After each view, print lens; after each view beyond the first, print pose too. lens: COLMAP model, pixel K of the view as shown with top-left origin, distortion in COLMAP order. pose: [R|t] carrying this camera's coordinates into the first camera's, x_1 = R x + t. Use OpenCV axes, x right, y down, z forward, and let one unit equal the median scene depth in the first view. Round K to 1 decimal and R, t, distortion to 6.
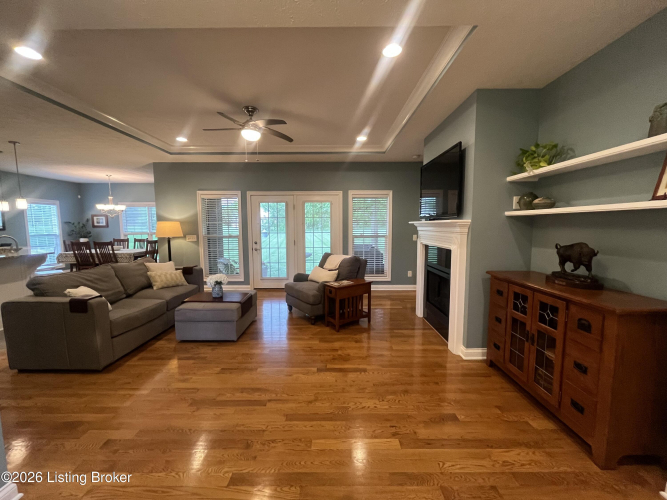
lens RADIAL K [[271.0, 0, 333.5], [0, 271.0, 250.0], [0, 0, 1]] dist [-0.000930, 0.000059]
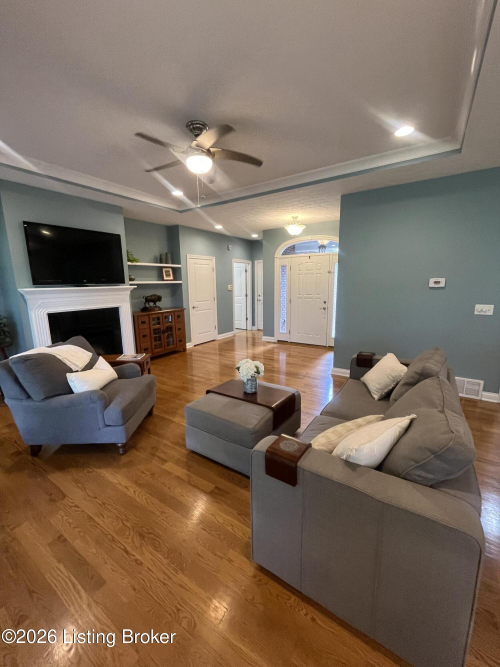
lens RADIAL K [[271.0, 0, 250.0], [0, 271.0, 333.5], [0, 0, 1]] dist [-0.000930, 0.000059]
pose [[-0.837172, -0.093508, 0.538888, -1.166731], [0.062656, 0.962394, 0.264332, -0.252145], [-0.543339, 0.255056, -0.799830, 2.232004]]
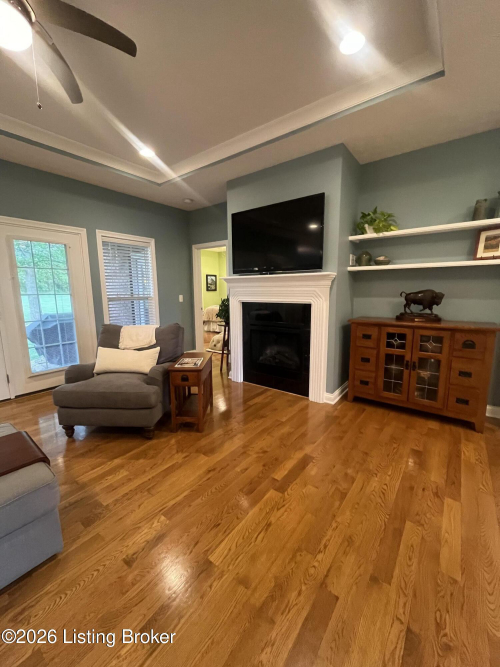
lens RADIAL K [[271.0, 0, 250.0], [0, 271.0, 333.5], [0, 0, 1]] dist [-0.000930, 0.000059]
pose [[0.608539, -0.127895, 0.783150, -0.607619], [0.078751, 0.991788, 0.100774, -0.012759], [-0.789607, 0.000349, 0.613613, 0.688782]]
